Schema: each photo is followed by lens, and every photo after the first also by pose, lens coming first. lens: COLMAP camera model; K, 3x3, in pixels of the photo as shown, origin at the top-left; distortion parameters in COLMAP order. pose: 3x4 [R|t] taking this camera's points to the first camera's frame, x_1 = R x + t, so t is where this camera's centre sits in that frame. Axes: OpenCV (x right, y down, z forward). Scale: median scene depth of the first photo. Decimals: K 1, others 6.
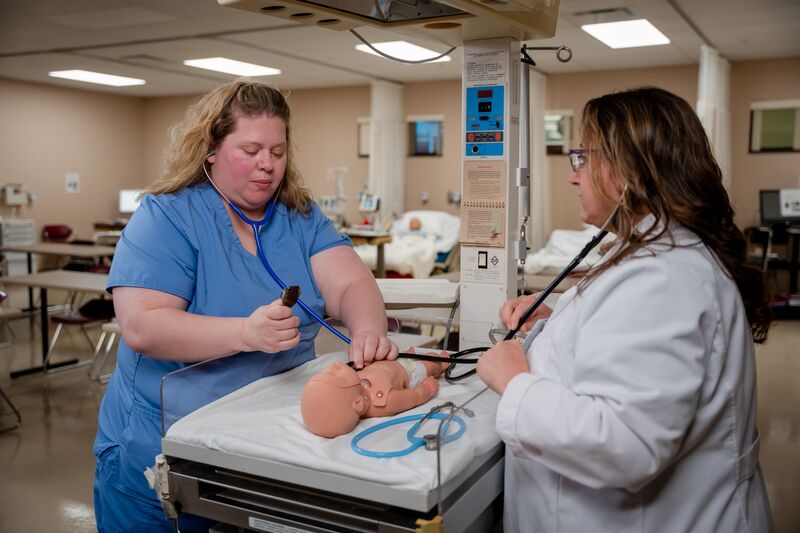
lens RADIAL K [[758.3, 0, 400.0], [0, 758.3, 266.5], [0, 0, 1]] dist [0.016622, 0.008427]
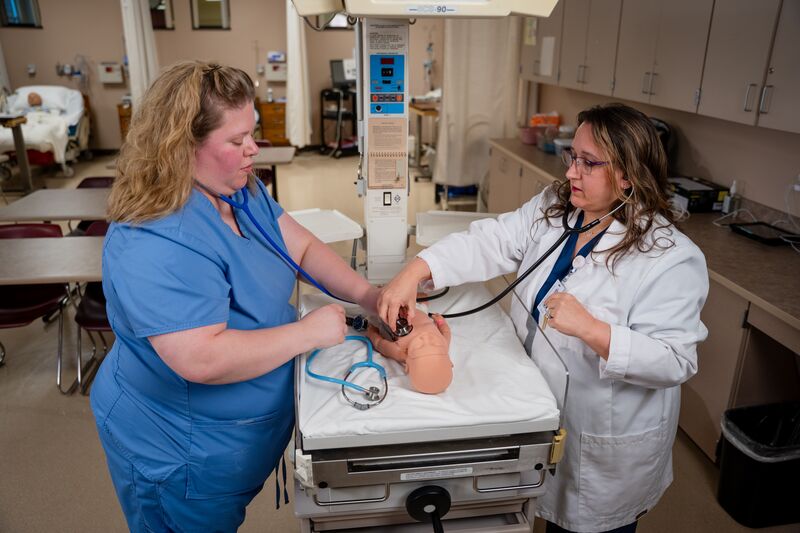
lens RADIAL K [[607.9, 0, 399.8], [0, 607.9, 255.4], [0, 0, 1]] dist [-0.045924, 0.005764]
pose [[0.821708, -0.189530, 0.537471, -0.423444], [0.062642, 0.967404, 0.245369, -0.161350], [-0.566456, -0.167953, 0.806796, 0.178137]]
